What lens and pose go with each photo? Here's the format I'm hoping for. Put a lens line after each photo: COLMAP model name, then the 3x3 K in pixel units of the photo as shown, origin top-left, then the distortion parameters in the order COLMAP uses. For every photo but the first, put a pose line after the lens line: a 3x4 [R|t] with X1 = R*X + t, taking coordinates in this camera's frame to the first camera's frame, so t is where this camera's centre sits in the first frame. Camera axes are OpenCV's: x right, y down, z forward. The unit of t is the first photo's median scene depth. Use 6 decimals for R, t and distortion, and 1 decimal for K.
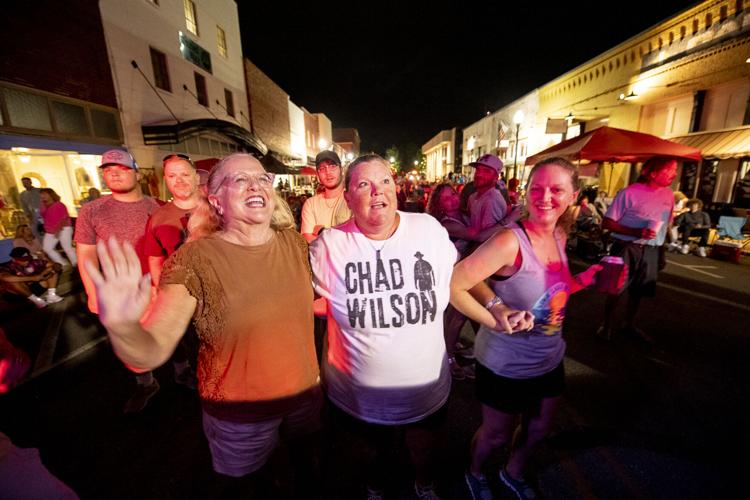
lens RADIAL K [[299.3, 0, 375.0], [0, 299.3, 250.0], [0, 0, 1]] dist [-0.018926, -0.000554]
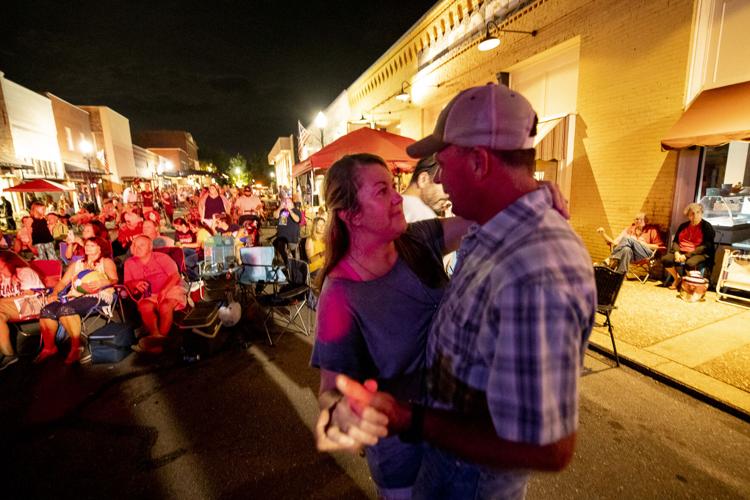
lens RADIAL K [[329.7, 0, 375.0], [0, 329.7, 250.0], [0, 0, 1]] dist [-0.013161, 0.000083]
pose [[0.925316, -0.077926, 0.371105, 0.311398], [0.099869, 0.994186, -0.040253, -0.038557], [-0.365810, 0.074308, 0.927718, 0.139220]]
